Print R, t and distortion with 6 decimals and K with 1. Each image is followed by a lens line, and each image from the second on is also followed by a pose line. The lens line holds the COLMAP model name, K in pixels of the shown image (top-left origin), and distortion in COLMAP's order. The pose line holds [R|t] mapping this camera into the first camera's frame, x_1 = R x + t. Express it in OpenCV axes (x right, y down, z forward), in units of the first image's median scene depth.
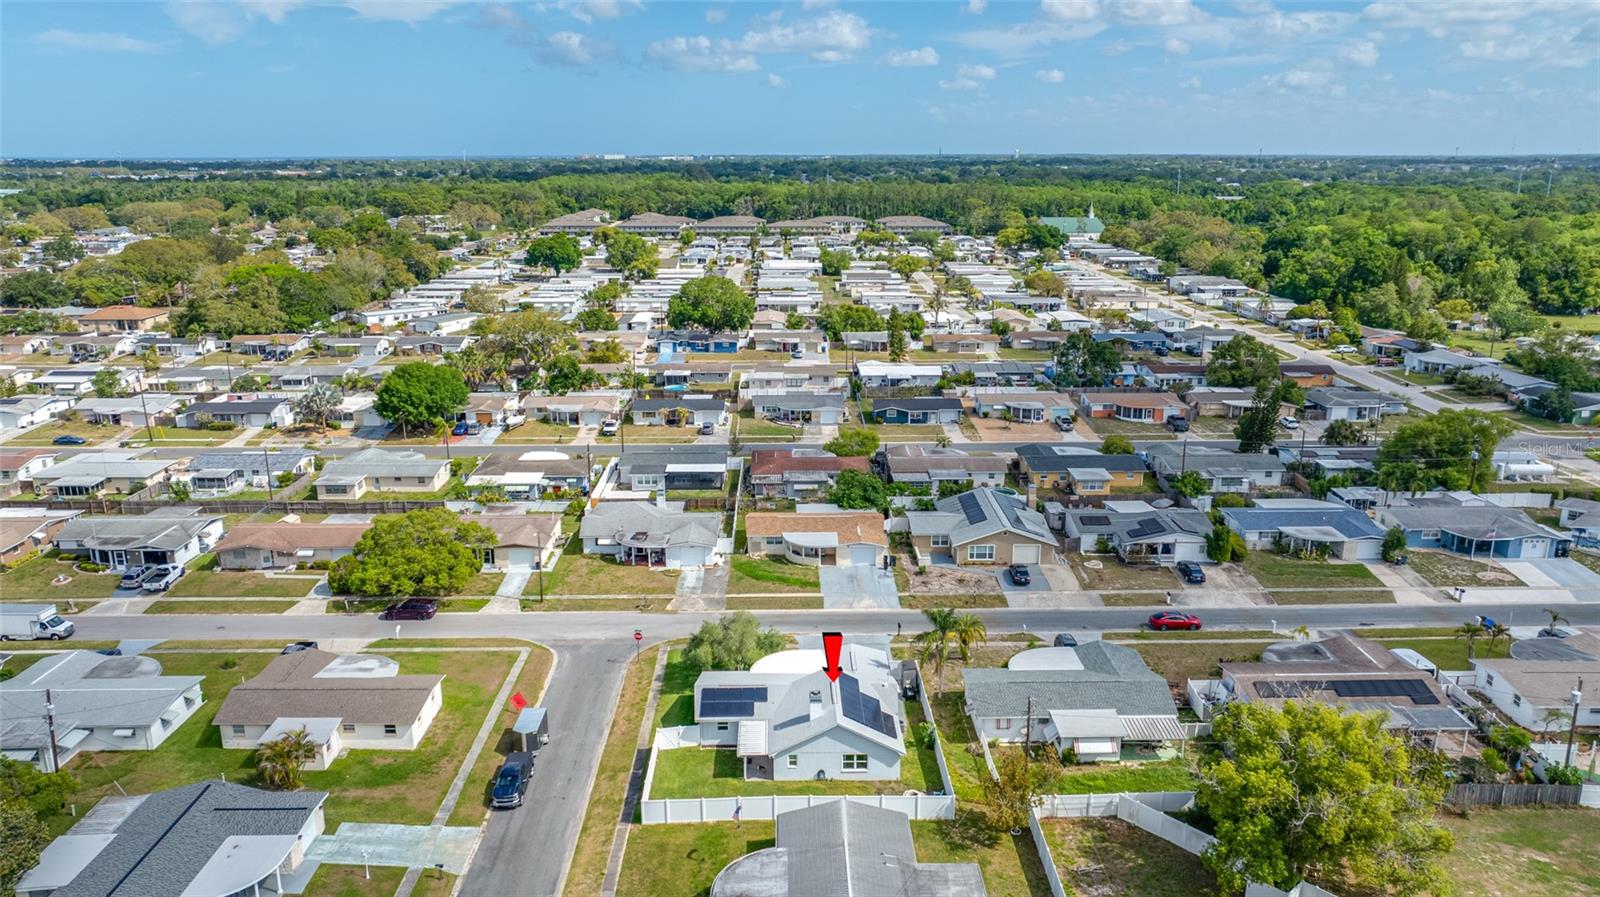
lens RADIAL K [[1122.9, 0, 804.9], [0, 1122.9, 472.7], [0, 0, 1]] dist [-0.016808, -0.000482]
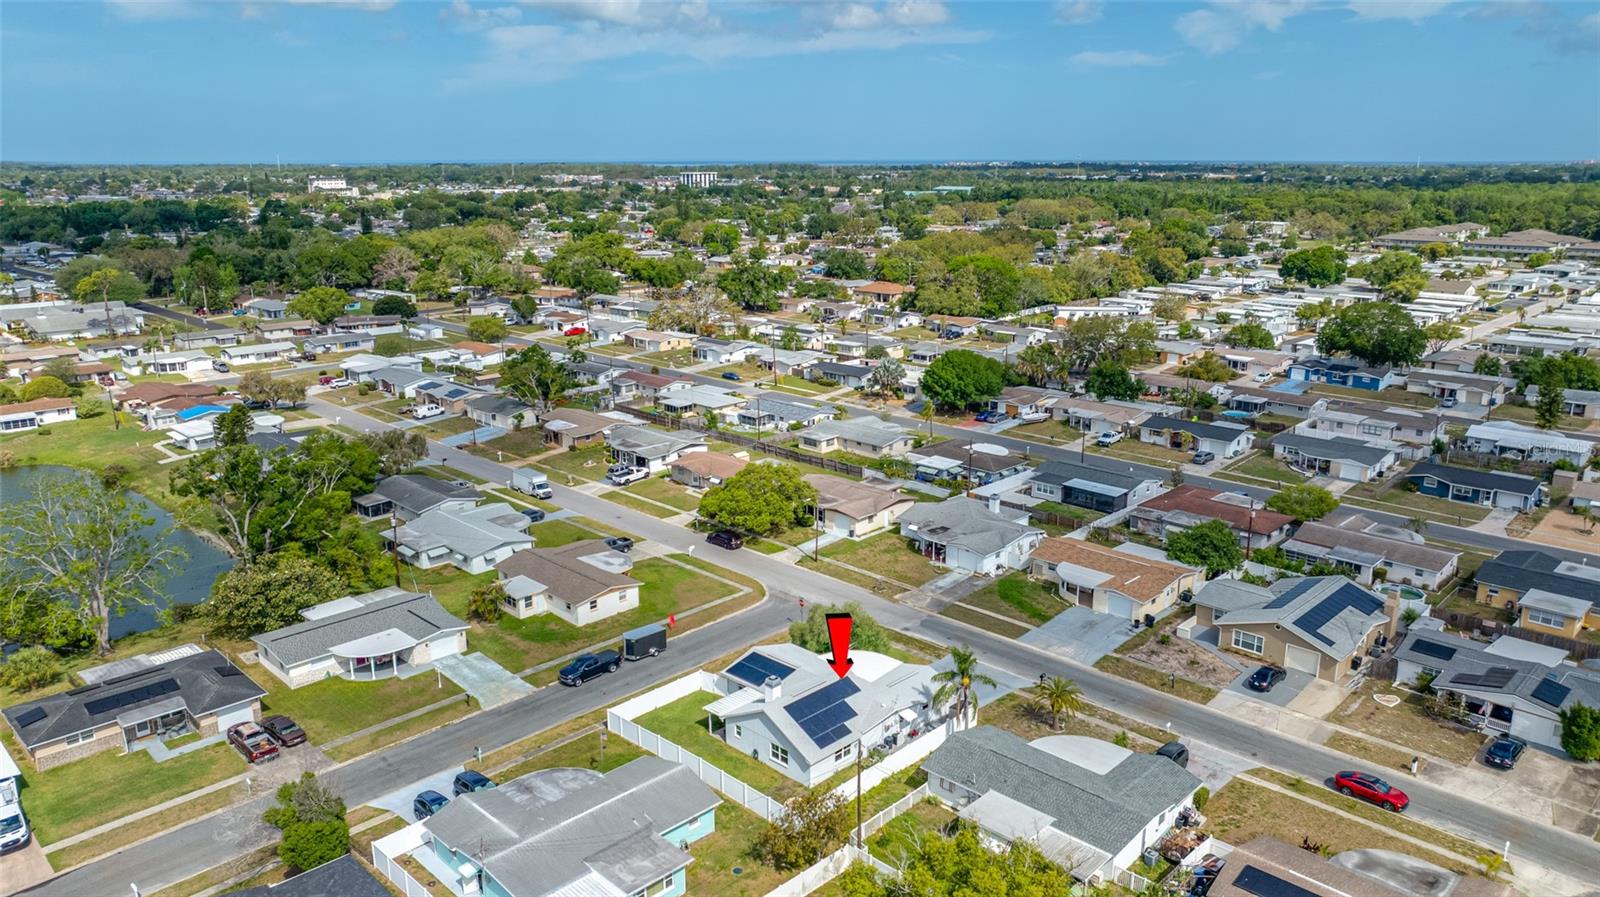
lens RADIAL K [[1122.6, 0, 805.8], [0, 1122.6, 447.7], [0, 0, 1]] dist [-0.006252, 0.000354]
pose [[0.702042, 0.177461, -0.689670, 0.496306], [-0.194507, 0.979413, 0.054020, -0.052866], [0.685058, 0.096221, 0.722106, 0.170918]]
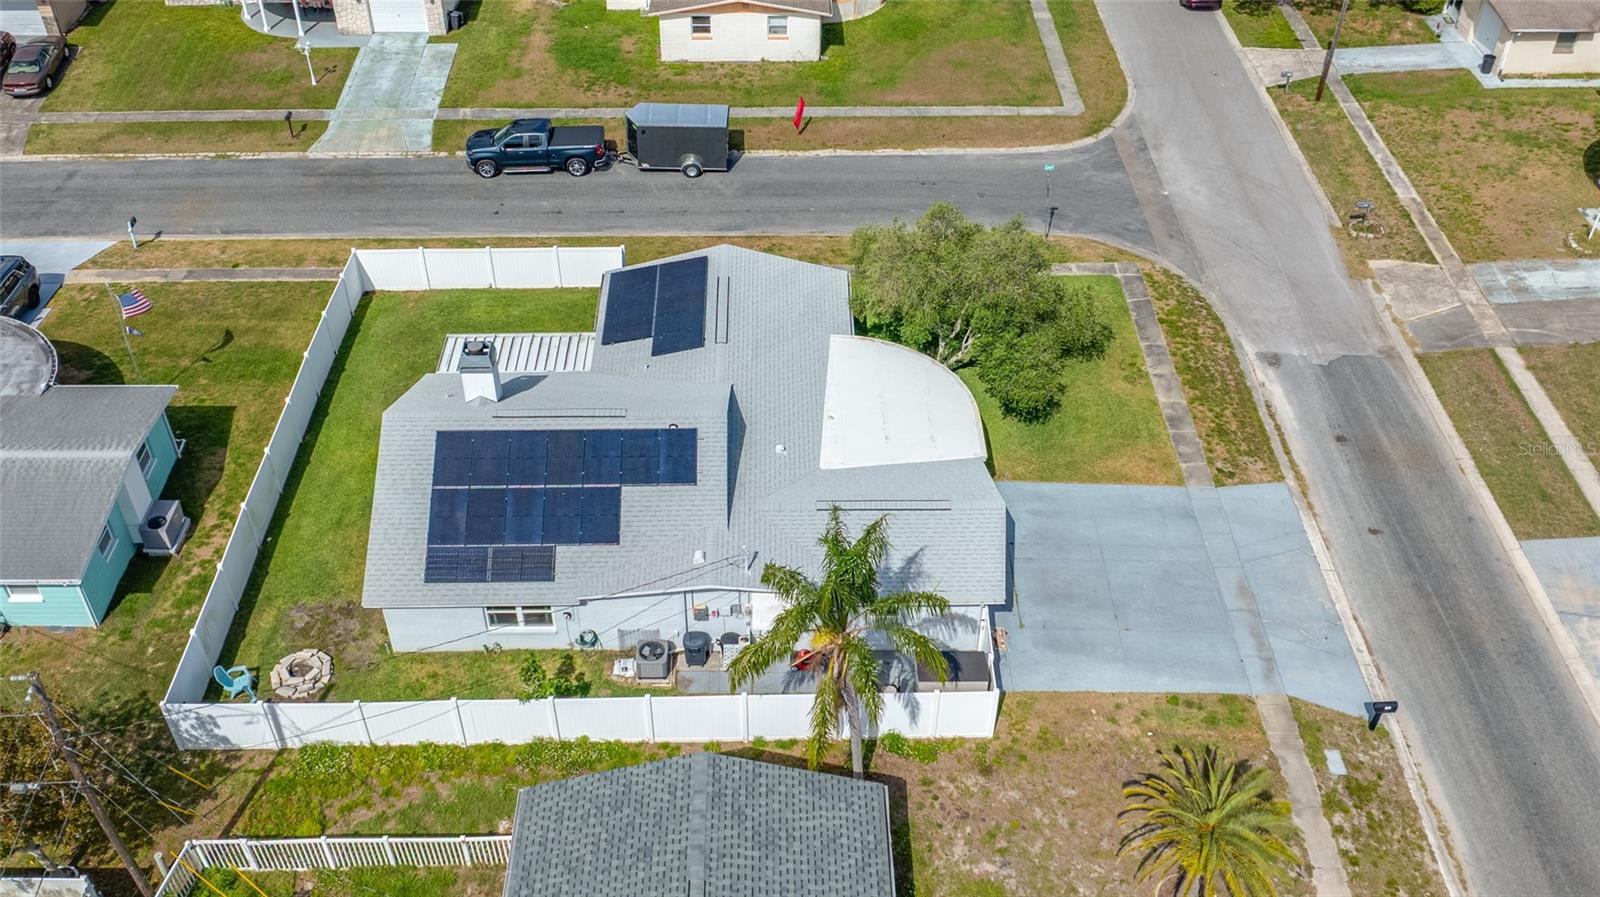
lens RADIAL K [[1460.9, 0, 788.1], [0, 1460.9, 450.4], [0, 0, 1]] dist [-0.012217, -0.024071]
pose [[-0.009118, 0.650037, -0.759848, 0.286261], [-0.276854, 0.728534, 0.626570, -0.084033], [0.960869, 0.216080, 0.173322, 0.711511]]
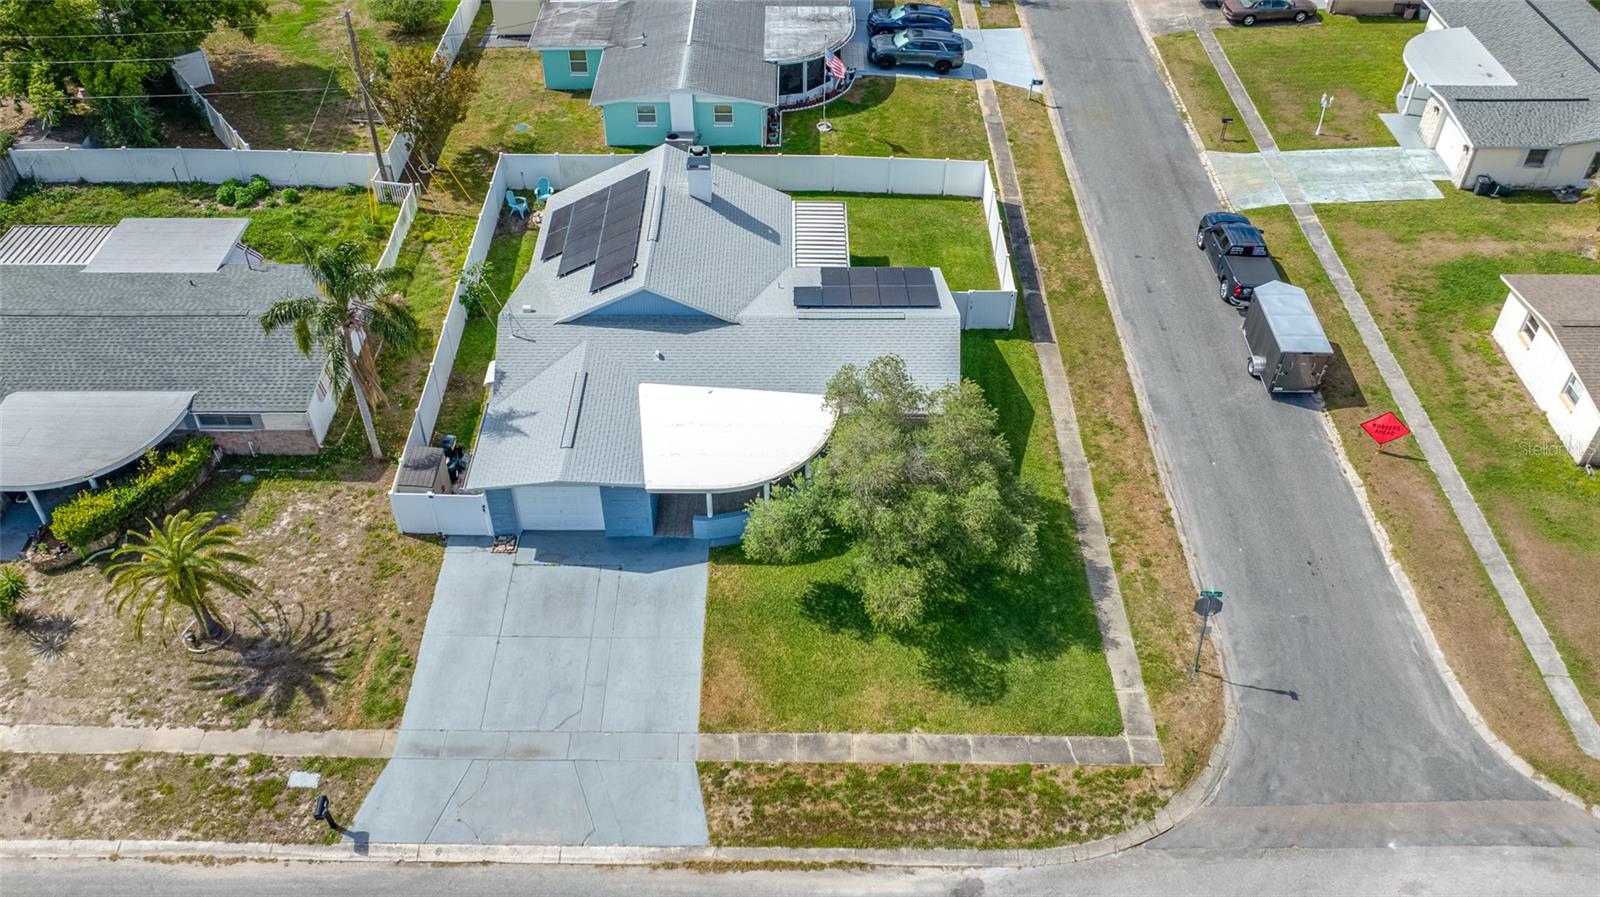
lens RADIAL K [[1297.2, 0, 792.6], [0, 1297.2, 386.1], [0, 0, 1]] dist [-0.017914, -0.009124]
pose [[-0.999768, -0.013876, 0.016480, -0.031236], [0.005998, 0.555446, 0.831531, -0.165246], [-0.020693, 0.831437, -0.555234, 0.986003]]
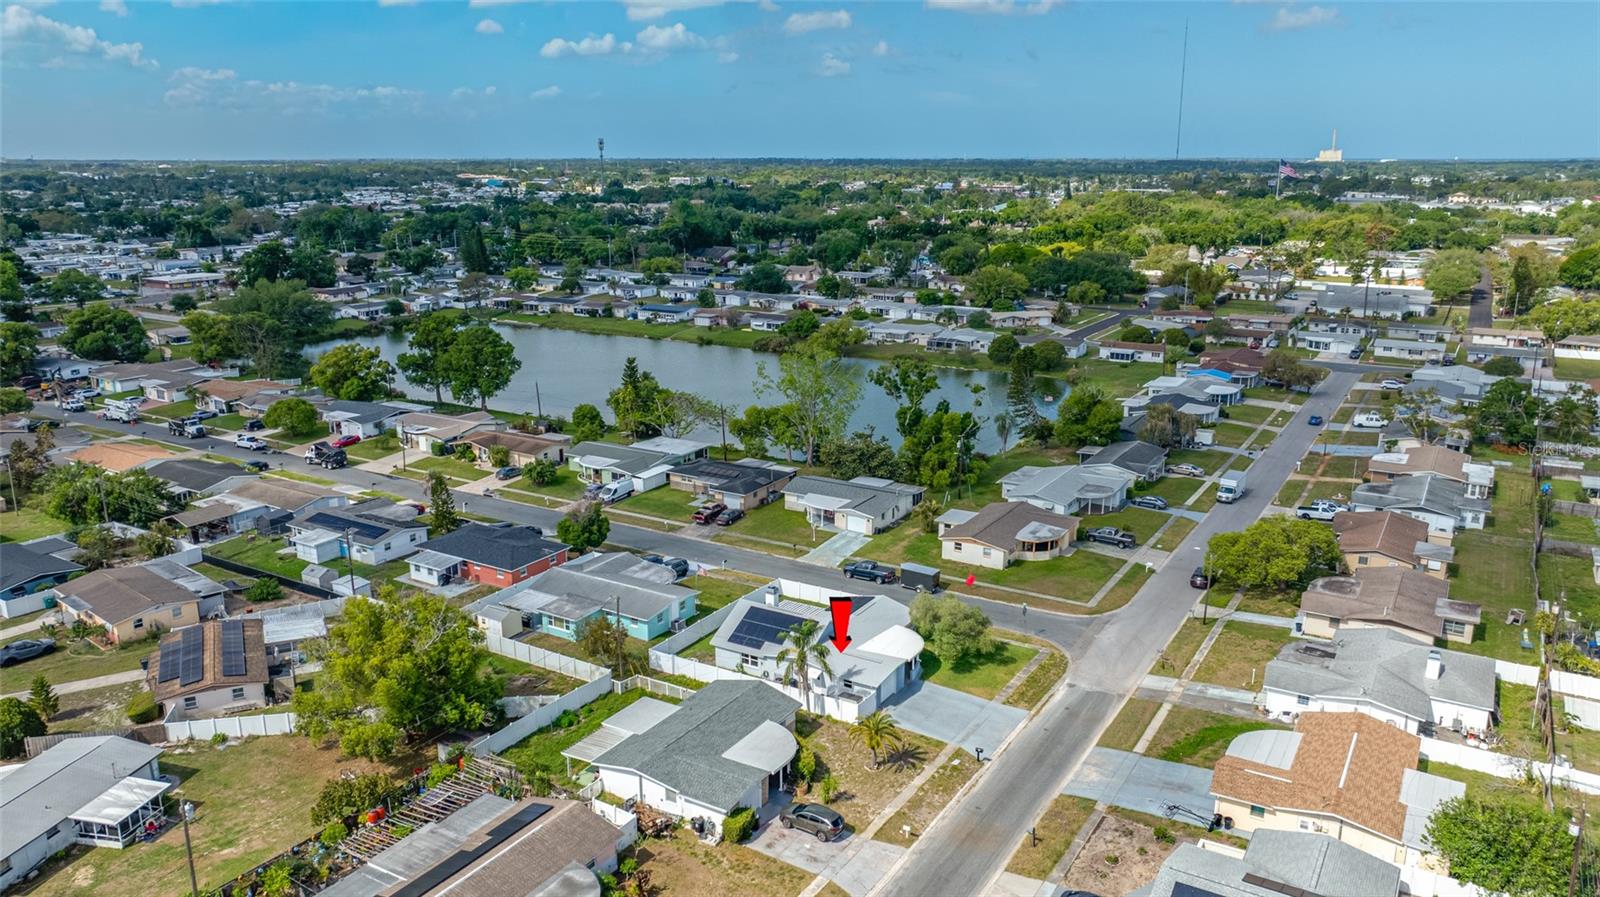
lens RADIAL K [[1151.1, 0, 809.8], [0, 1151.1, 405.9], [0, 0, 1]] dist [-0.005177, -0.001775]
pose [[-0.531702, 0.180501, -0.827474, 0.708746], [-0.233029, 0.908136, 0.347832, -0.310991], [0.814242, 0.377768, -0.440795, 1.061489]]
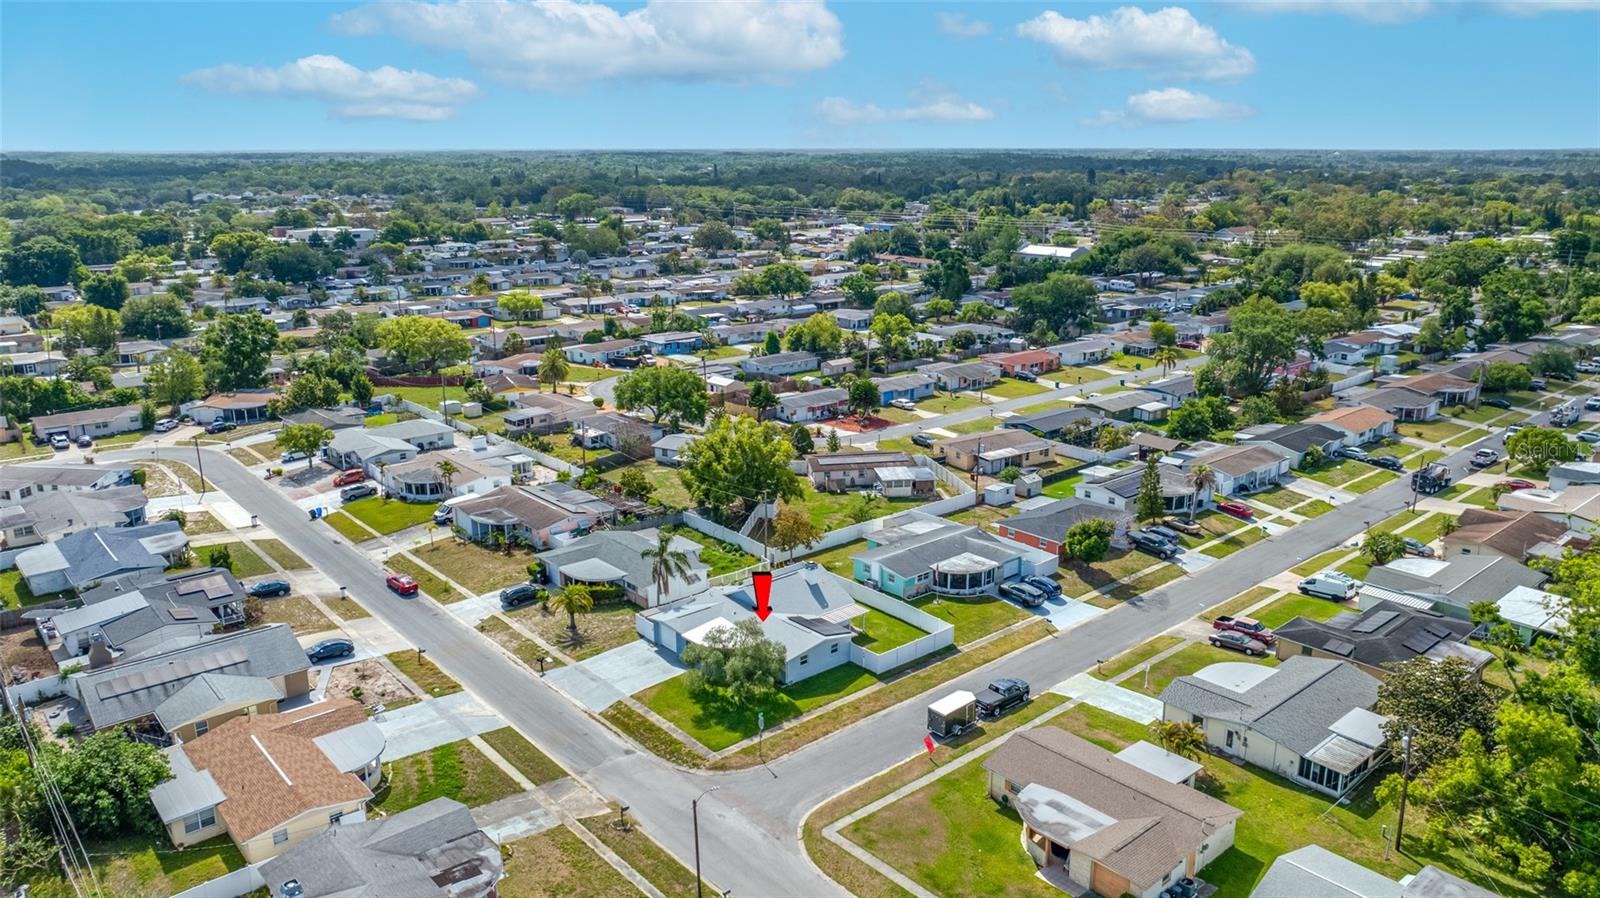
lens RADIAL K [[1122.9, 0, 804.9], [0, 1122.9, 473.2], [0, 0, 1]] dist [-0.016808, -0.000482]
pose [[-0.645668, -0.212201, 0.733542, -0.638881], [0.211885, 0.873108, 0.439076, -0.325441], [-0.733634, 0.438924, -0.518775, 1.136615]]
